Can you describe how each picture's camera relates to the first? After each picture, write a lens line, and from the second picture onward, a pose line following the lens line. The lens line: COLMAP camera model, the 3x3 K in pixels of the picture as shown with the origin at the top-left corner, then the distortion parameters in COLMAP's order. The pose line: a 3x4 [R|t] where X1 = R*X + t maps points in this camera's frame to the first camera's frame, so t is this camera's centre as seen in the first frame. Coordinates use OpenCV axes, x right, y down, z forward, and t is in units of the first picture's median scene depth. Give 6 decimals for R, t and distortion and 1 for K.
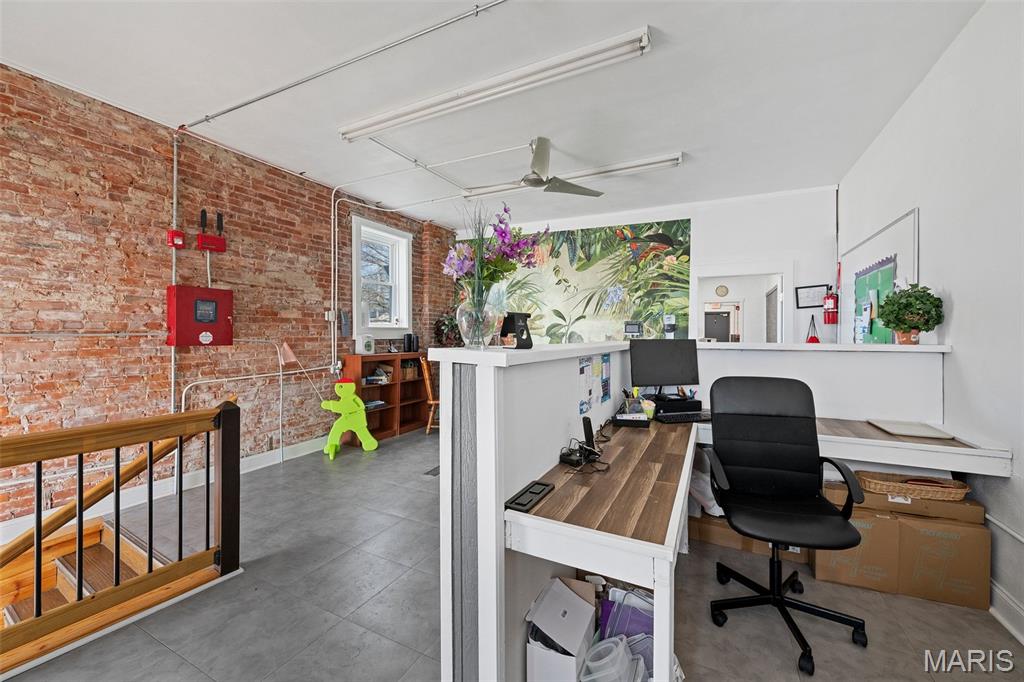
lens RADIAL K [[406.3, 0, 512.6], [0, 406.3, 335.5], [0, 0, 1]] dist [0.001919, -0.000326]
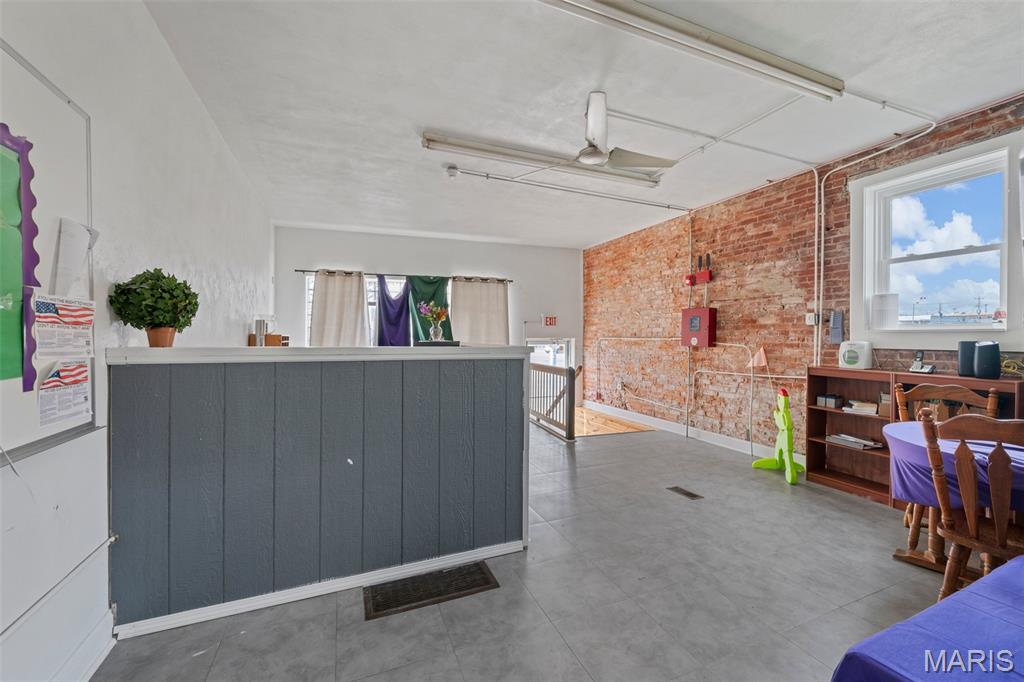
lens RADIAL K [[406.3, 0, 510.7], [0, 406.3, 338.4], [0, 0, 1]] dist [0.001919, -0.000326]
pose [[-0.648596, 0.001390, -0.761132, 0.682181], [-0.006986, 0.999945, 0.007779, -0.010048], [0.761101, 0.010363, -0.648551, 1.184025]]
